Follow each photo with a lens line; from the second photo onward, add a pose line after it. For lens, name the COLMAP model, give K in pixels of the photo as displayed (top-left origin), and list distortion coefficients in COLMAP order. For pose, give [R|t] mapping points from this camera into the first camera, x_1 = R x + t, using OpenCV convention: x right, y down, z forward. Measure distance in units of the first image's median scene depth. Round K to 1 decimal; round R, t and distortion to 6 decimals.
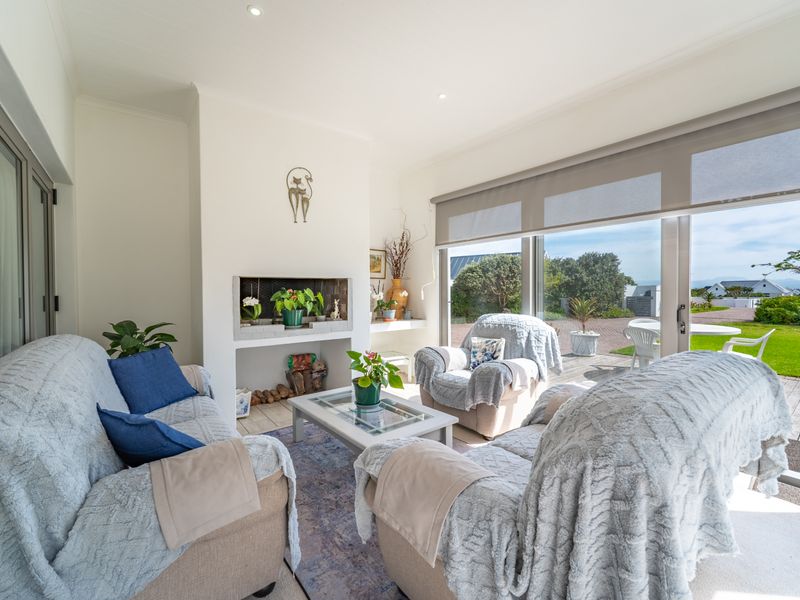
lens RADIAL K [[353.6, 0, 400.5], [0, 353.6, 296.0], [0, 0, 1]] dist [-0.002186, -0.000383]
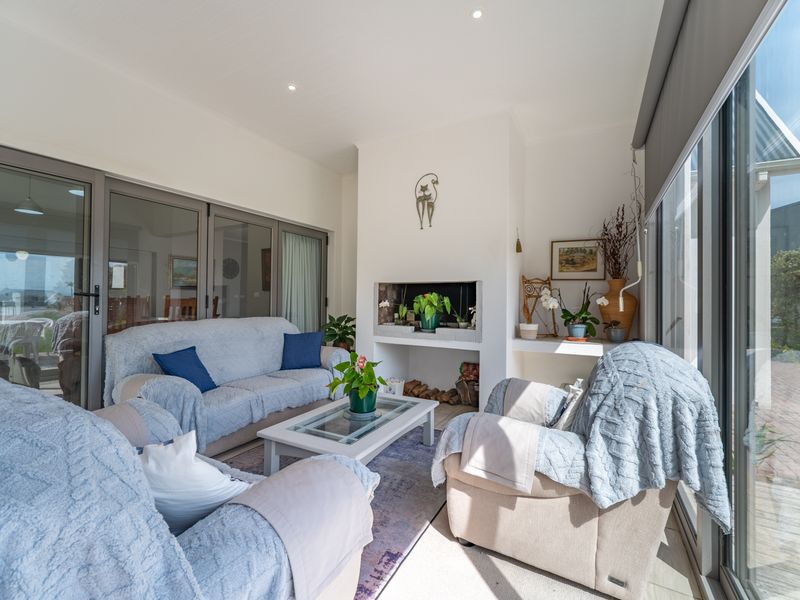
lens RADIAL K [[353.6, 0, 400.5], [0, 353.6, 296.0], [0, 0, 1]] dist [-0.002186, -0.000383]
pose [[0.398987, -0.000707, -0.916956, 0.615463], [-0.026400, 0.999576, -0.012257, 0.002079], [0.916576, 0.029098, 0.398799, 0.528801]]
